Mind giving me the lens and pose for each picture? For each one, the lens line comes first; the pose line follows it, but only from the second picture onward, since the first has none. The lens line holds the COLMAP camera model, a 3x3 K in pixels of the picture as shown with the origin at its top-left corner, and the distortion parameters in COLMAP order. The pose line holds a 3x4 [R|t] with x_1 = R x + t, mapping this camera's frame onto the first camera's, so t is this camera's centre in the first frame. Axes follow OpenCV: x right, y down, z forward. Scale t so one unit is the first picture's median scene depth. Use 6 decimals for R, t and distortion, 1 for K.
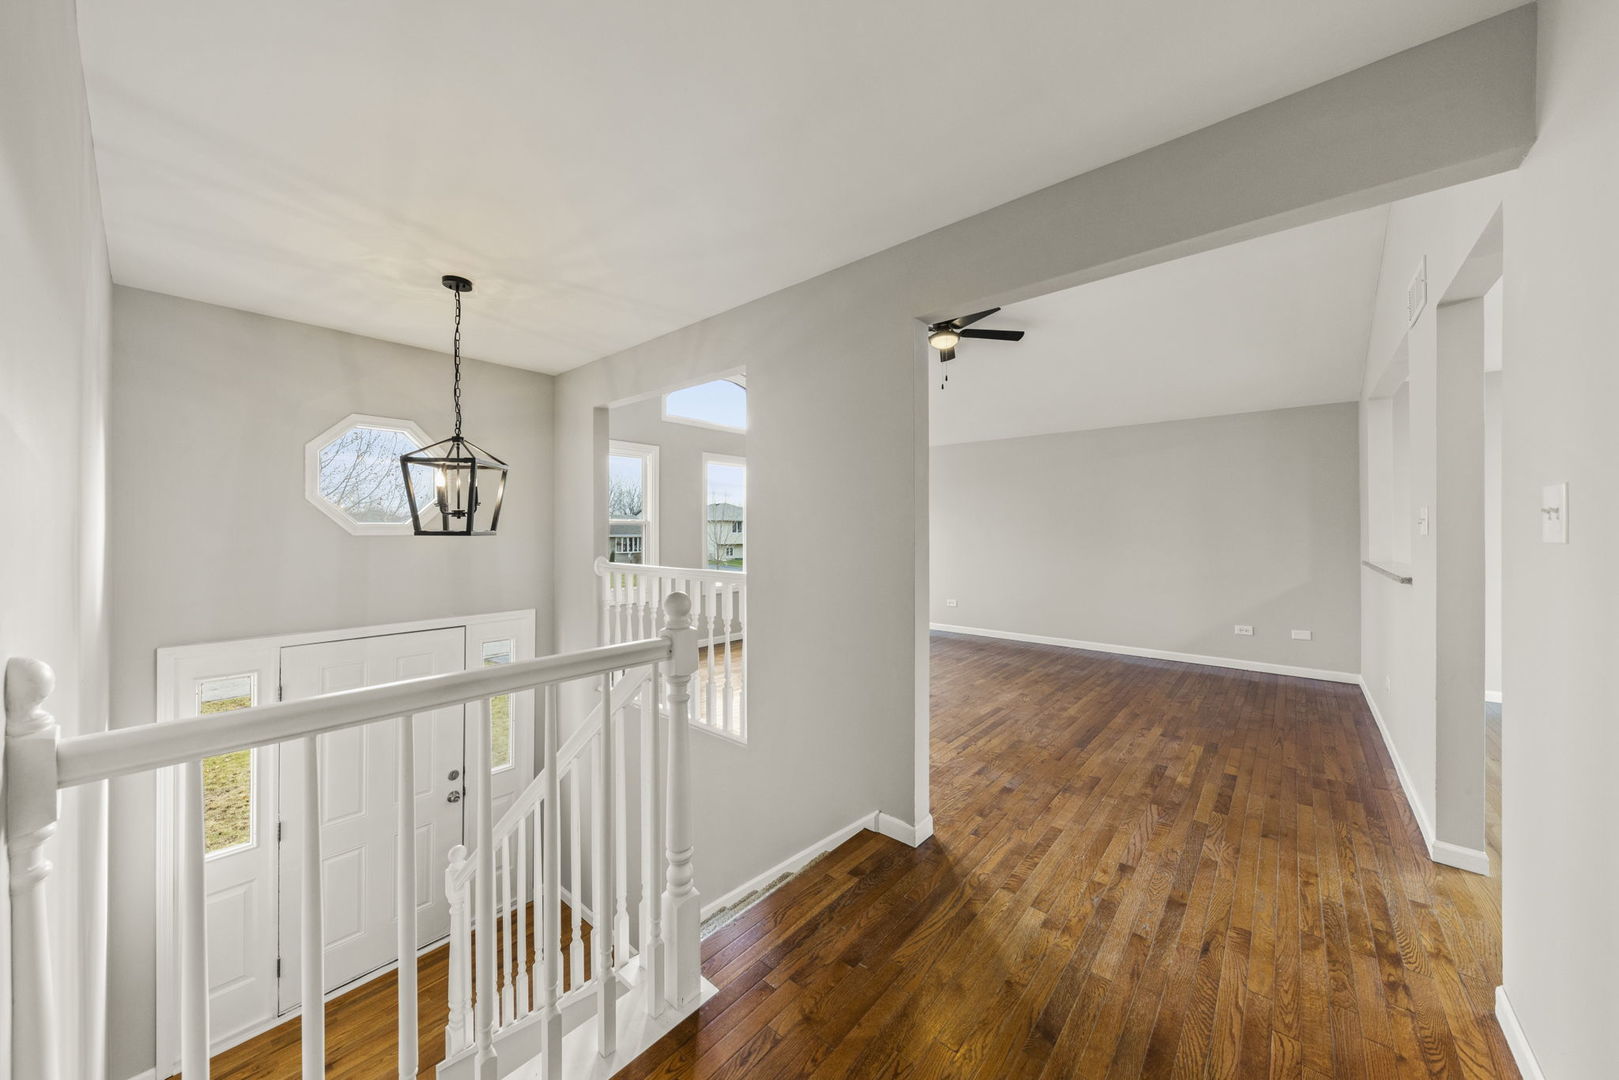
lens RADIAL K [[565.0, 0, 805.8], [0, 565.0, 530.7], [0, 0, 1]] dist [0.001616, 0.000231]
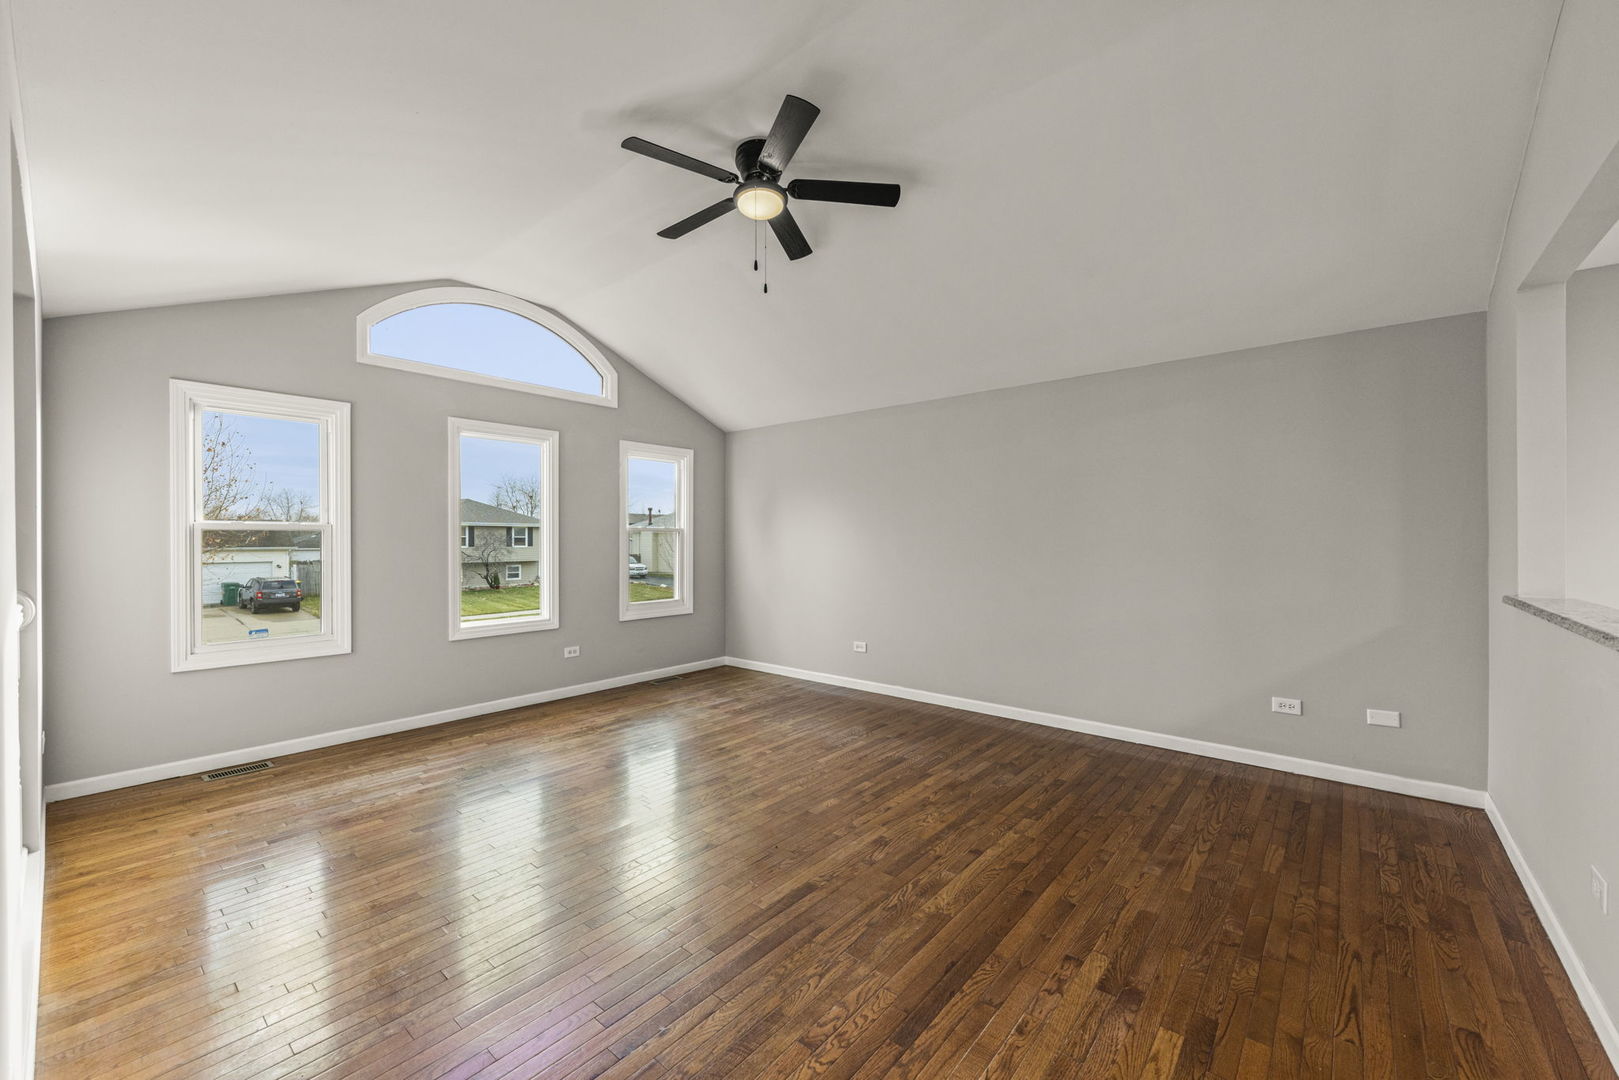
lens RADIAL K [[639.2, 0, 811.6], [0, 639.2, 543.8], [0, 0, 1]] dist [-0.001105, -0.000977]
pose [[0.999935, -0.002706, 0.011087, 0.323515], [0.002622, 0.999967, 0.007643, -0.000972], [-0.011107, -0.007614, 0.999909, 0.403964]]
